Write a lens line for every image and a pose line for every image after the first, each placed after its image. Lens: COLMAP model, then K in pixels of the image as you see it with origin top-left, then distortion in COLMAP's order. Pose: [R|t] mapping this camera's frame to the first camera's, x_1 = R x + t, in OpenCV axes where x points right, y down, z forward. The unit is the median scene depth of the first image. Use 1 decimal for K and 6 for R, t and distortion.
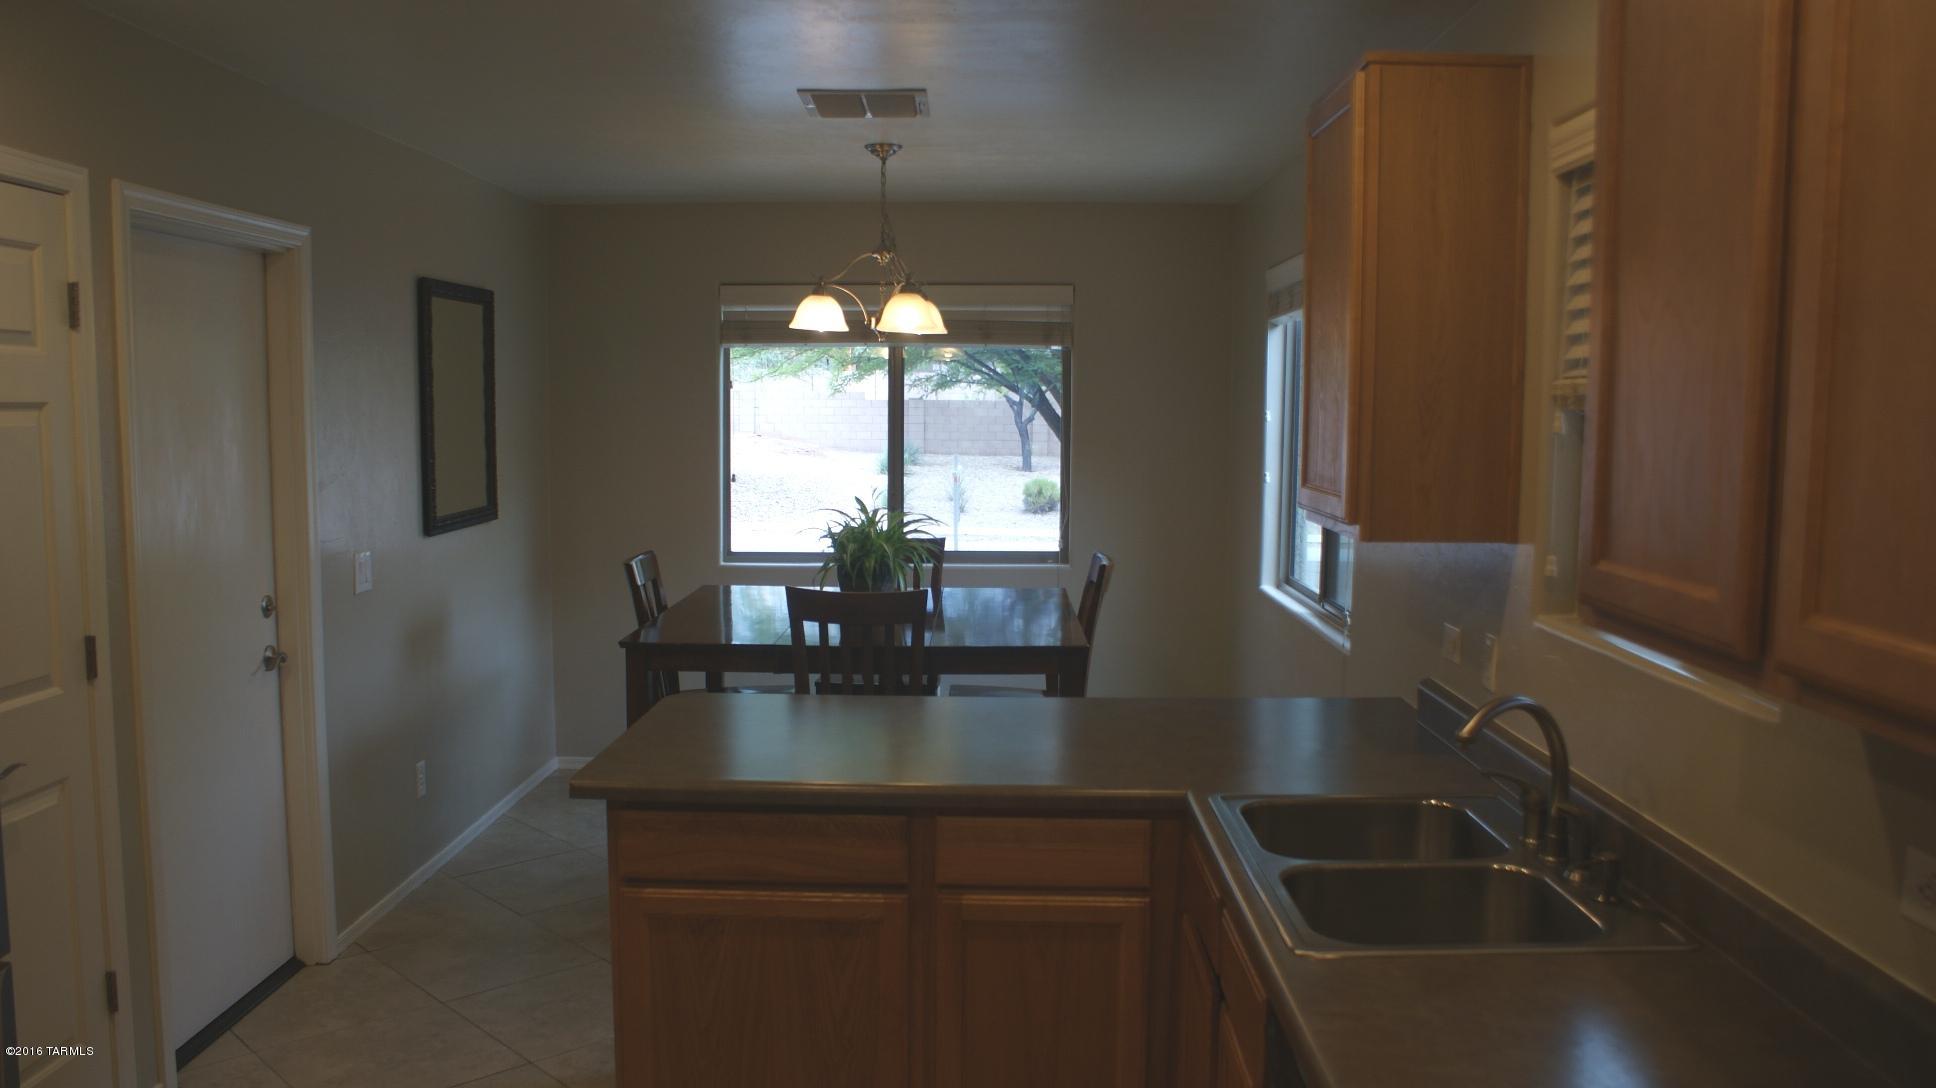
lens RADIAL K [[1523.4, 0, 968.2], [0, 1523.4, 545.6], [0, 0, 1]] dist [-0.114936, 0.012167]
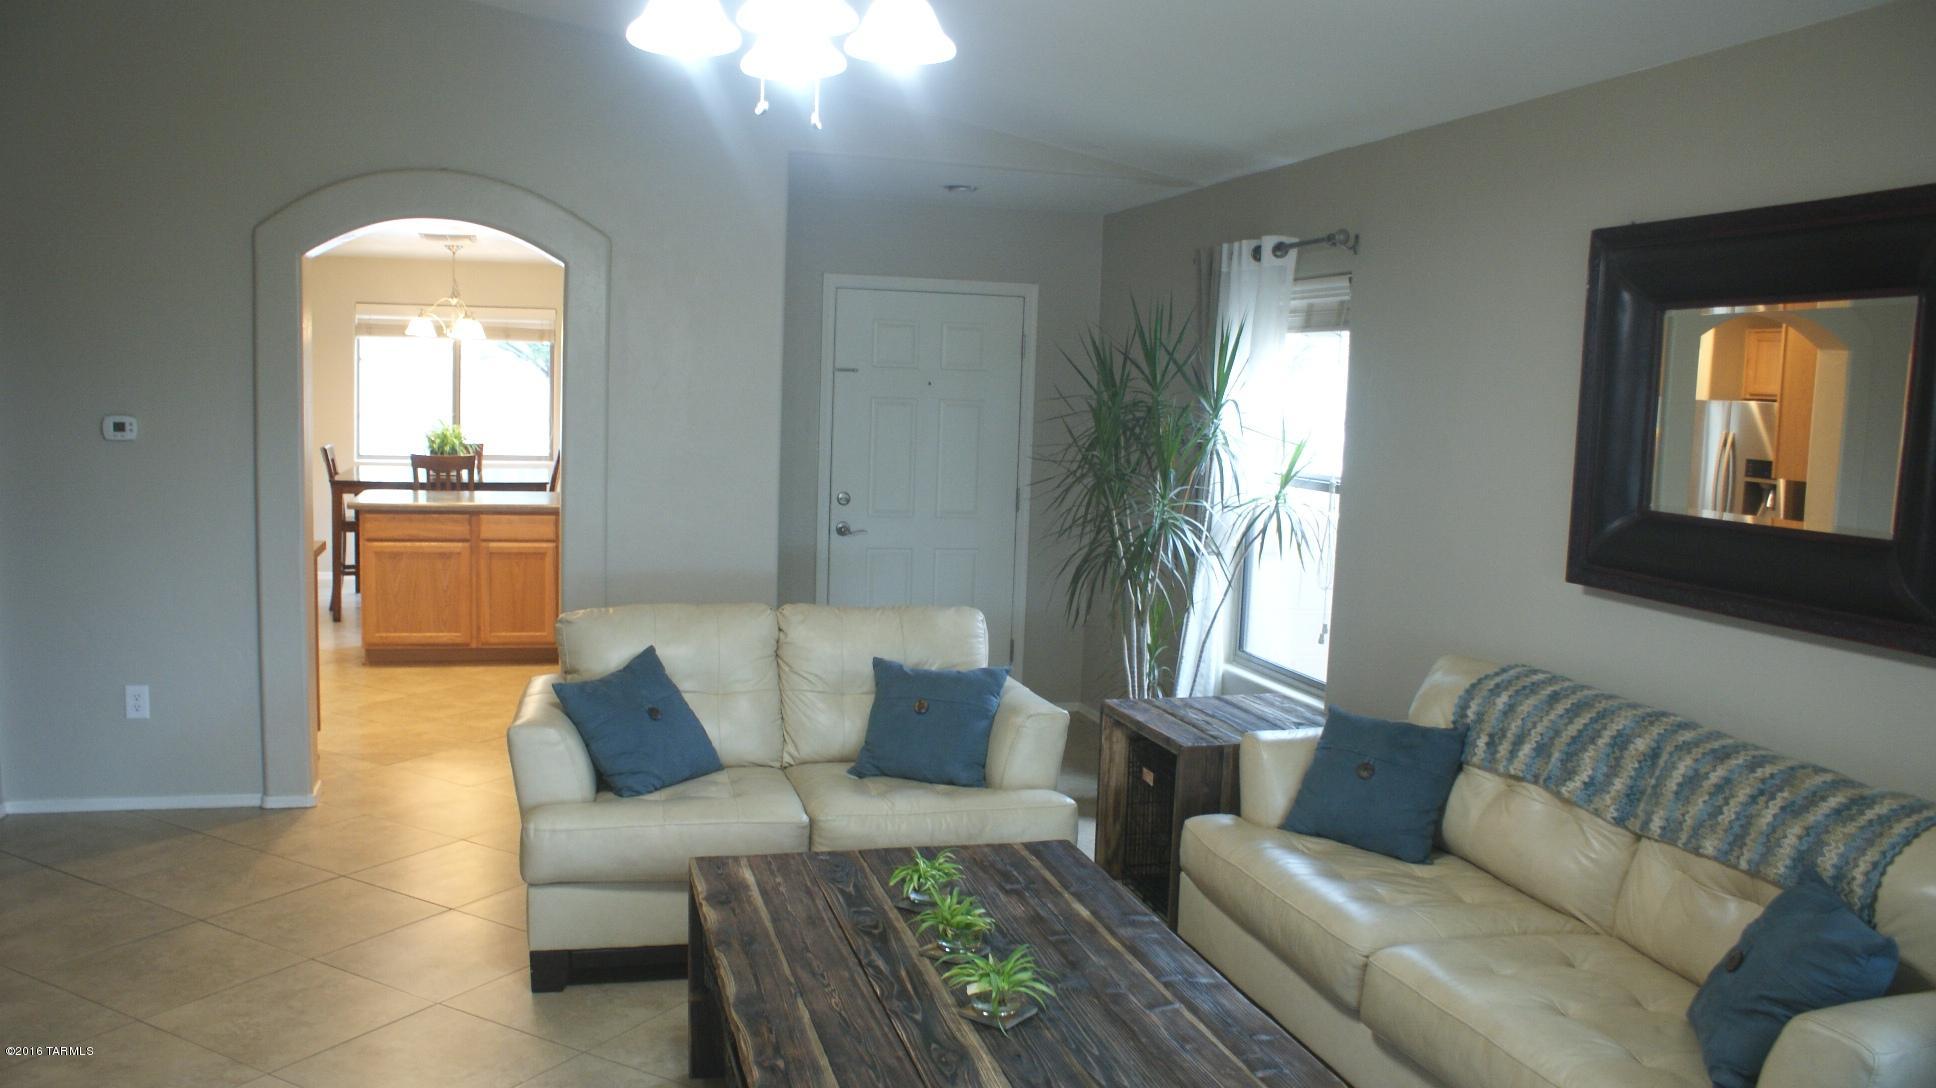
lens RADIAL K [[1523.4, 0, 968.3], [0, 1523.4, 546.5], [0, 0, 1]] dist [-0.114936, 0.012167]
pose [[0.956681, -0.001681, 0.291132, 0.022107], [-0.003686, 0.999833, 0.017884, 0.121668], [-0.291114, -0.018182, 0.956516, -1.337826]]
